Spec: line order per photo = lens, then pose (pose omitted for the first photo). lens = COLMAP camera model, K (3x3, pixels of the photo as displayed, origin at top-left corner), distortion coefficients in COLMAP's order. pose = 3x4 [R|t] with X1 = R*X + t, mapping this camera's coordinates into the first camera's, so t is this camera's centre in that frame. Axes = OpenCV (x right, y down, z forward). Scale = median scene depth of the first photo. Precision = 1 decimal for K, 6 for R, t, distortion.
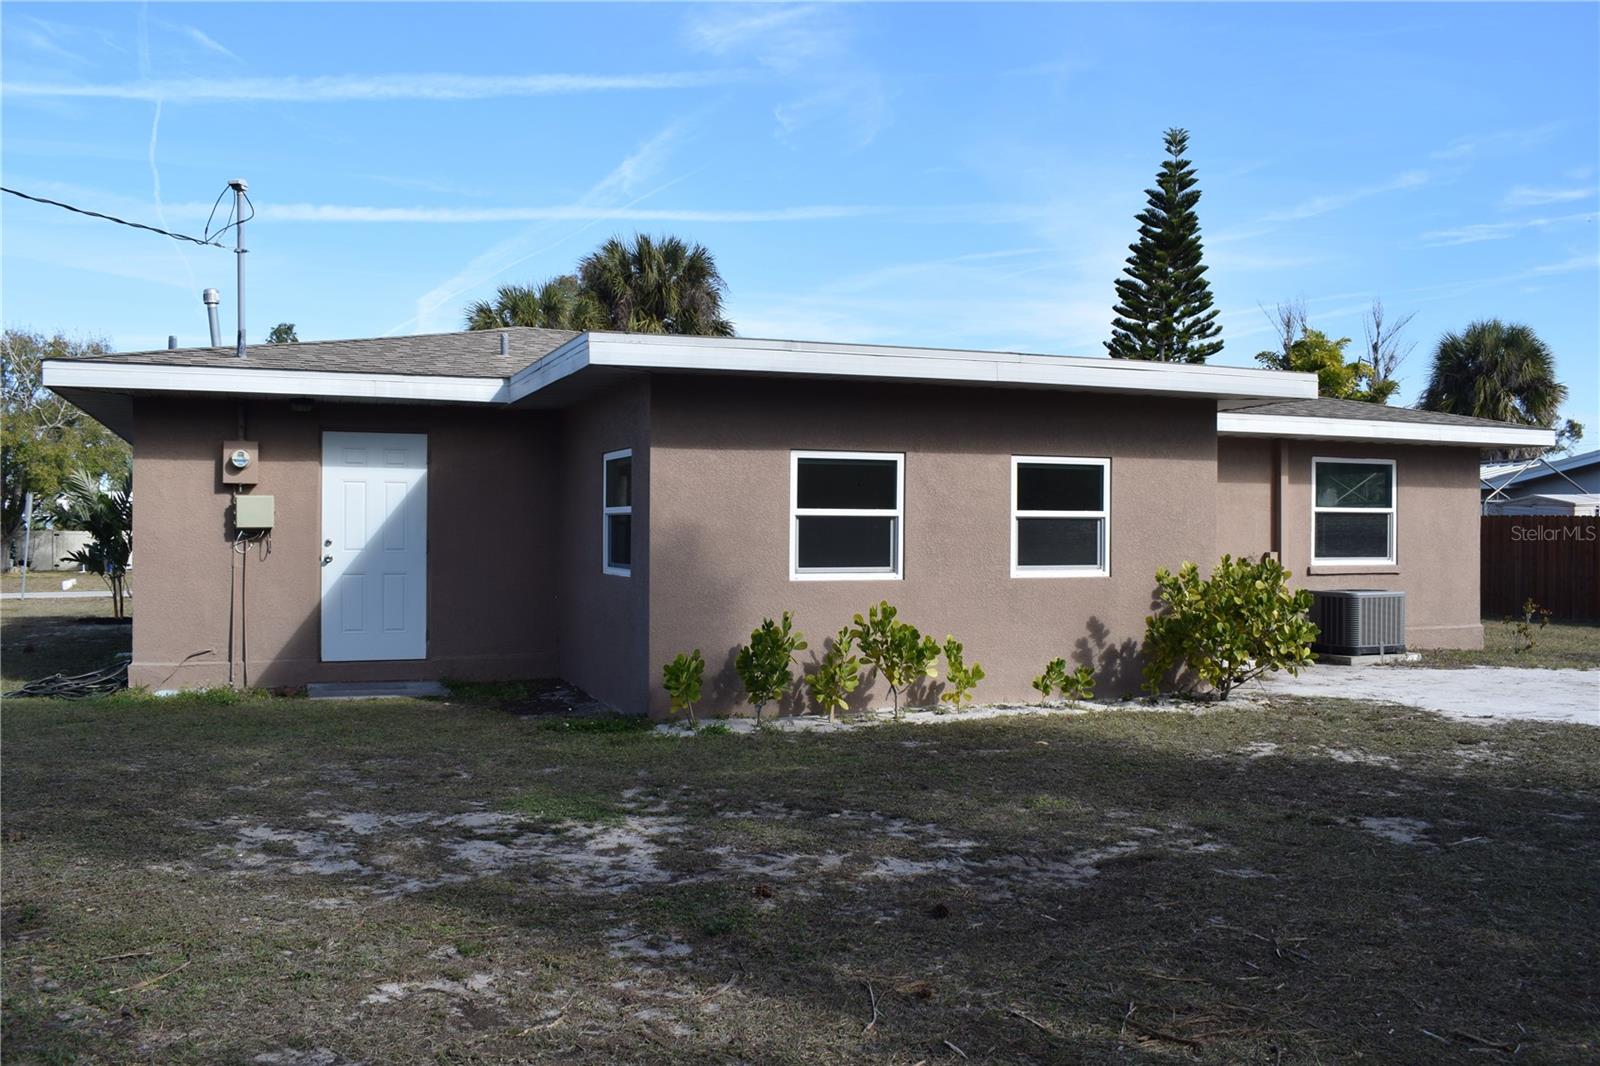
lens RADIAL K [[1405.9, 0, 800.0], [0, 1405.9, 533.0], [0, 0, 1]] dist [-0.147366, 0.156431]
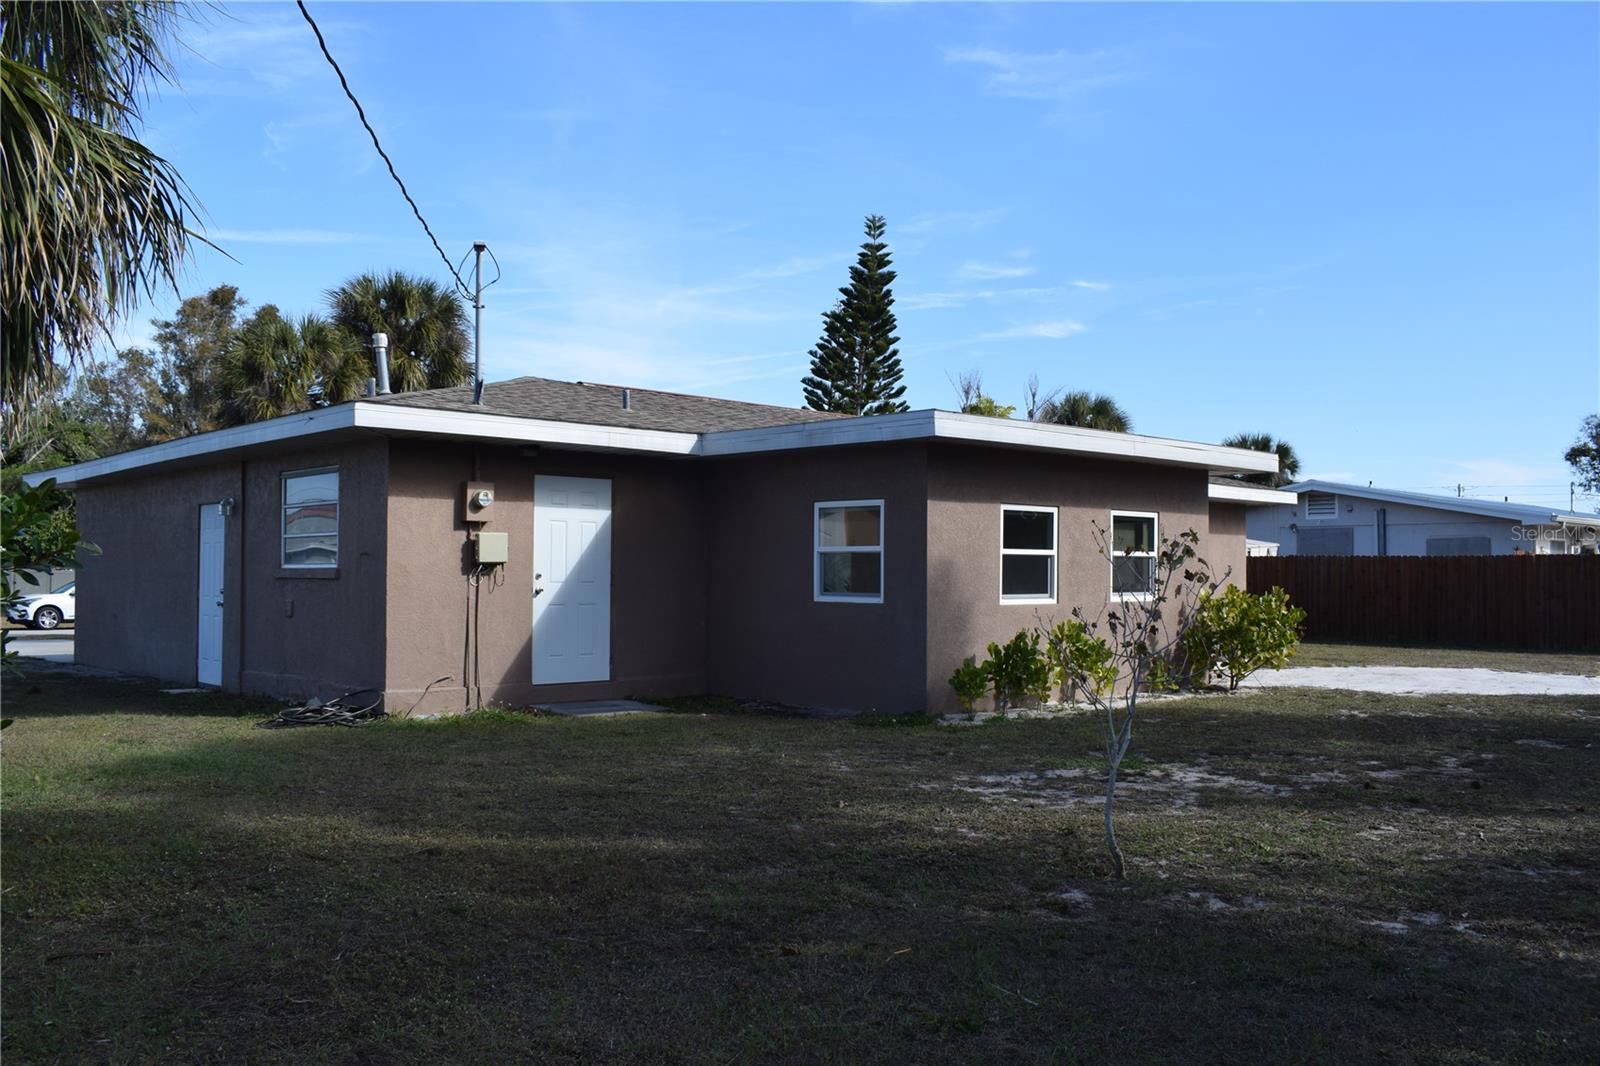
lens RADIAL K [[1405.9, 0, 800.0], [0, 1405.9, 533.0], [0, 0, 1]] dist [-0.147366, 0.156431]
pose [[0.926973, 0.011215, 0.374961, -0.561406], [-0.001011, 0.999624, -0.027399, 0.002970], [-0.375128, 0.025019, 0.926635, -0.105511]]
